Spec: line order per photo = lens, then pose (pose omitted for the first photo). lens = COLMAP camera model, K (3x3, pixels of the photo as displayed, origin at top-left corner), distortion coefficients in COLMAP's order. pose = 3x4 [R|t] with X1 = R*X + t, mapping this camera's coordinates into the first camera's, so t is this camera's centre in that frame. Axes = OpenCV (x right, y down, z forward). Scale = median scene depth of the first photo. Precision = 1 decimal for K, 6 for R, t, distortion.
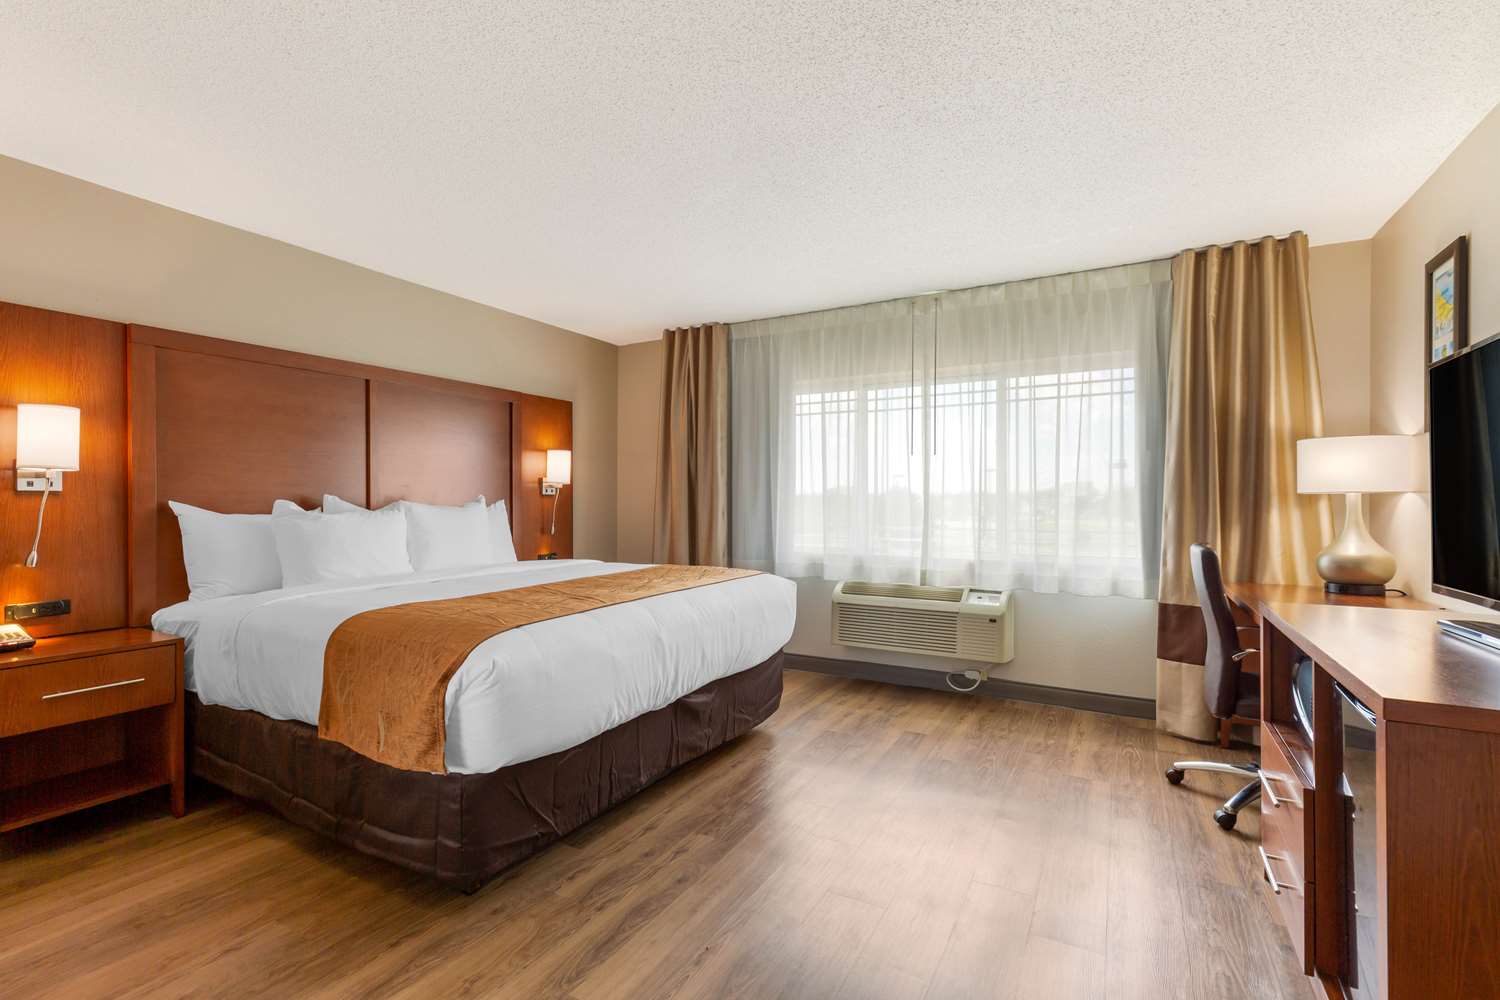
lens RADIAL K [[671.8, 0, 746.1], [0, 671.8, 503.9], [0, 0, 1]] dist [0.003441, 0.000501]
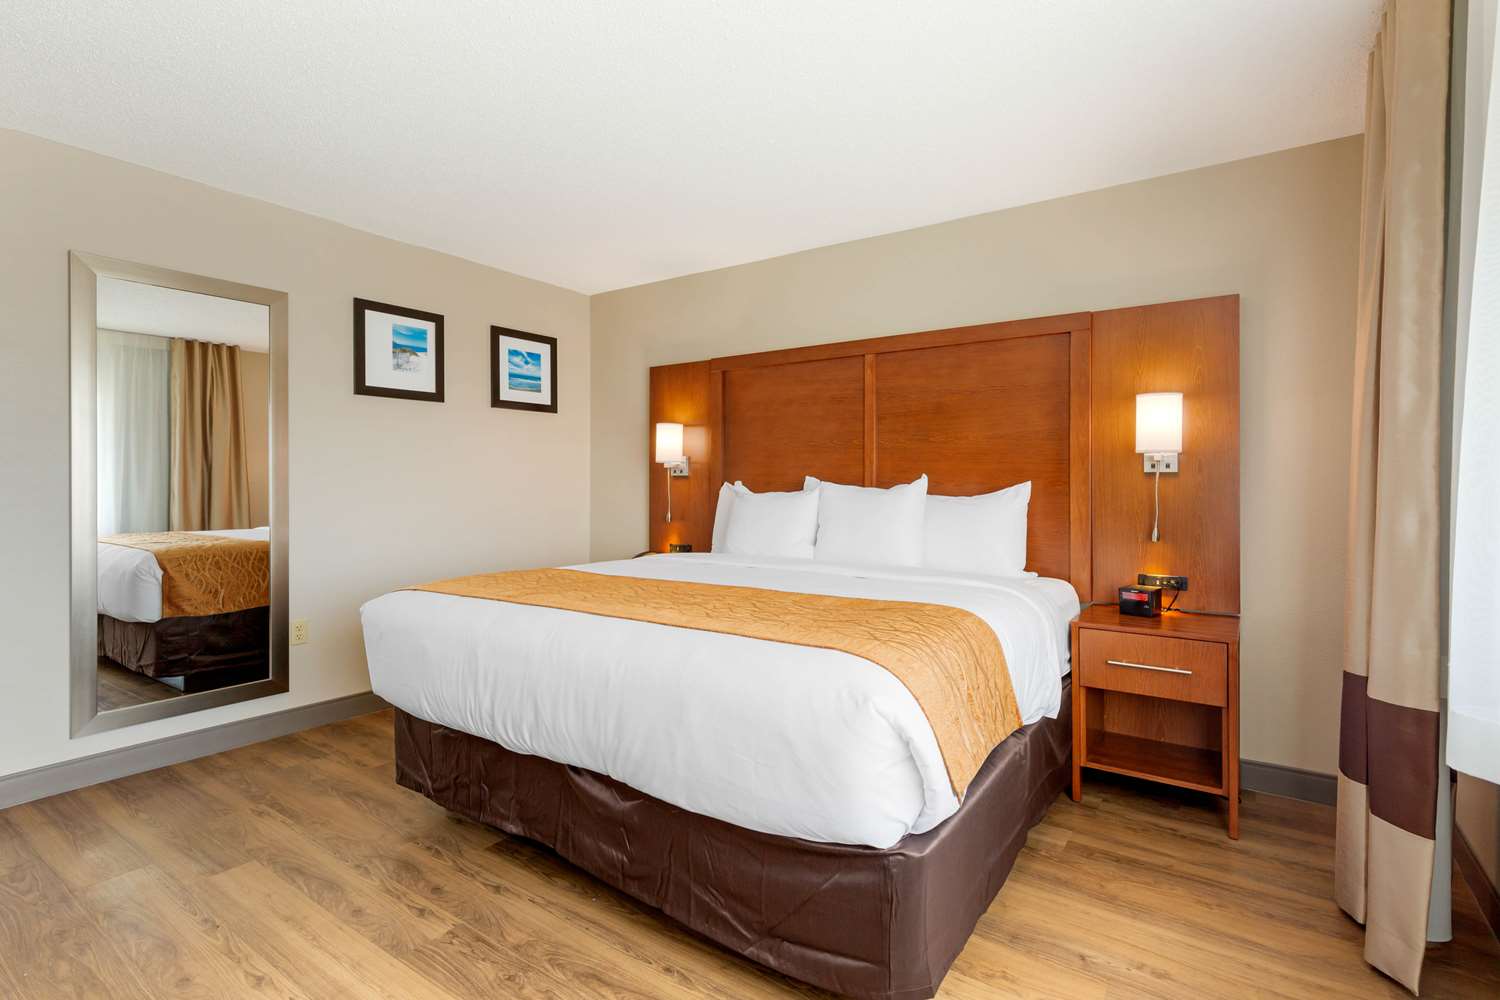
lens RADIAL K [[721.8, 0, 743.4], [0, 721.8, 476.8], [0, 0, 1]] dist [0.005388, -0.000061]
pose [[-0.101760, -0.007301, -0.994782, 0.061677], [-0.002827, 0.999971, -0.007050, -0.000455], [0.994805, 0.002095, -0.101777, 0.123148]]
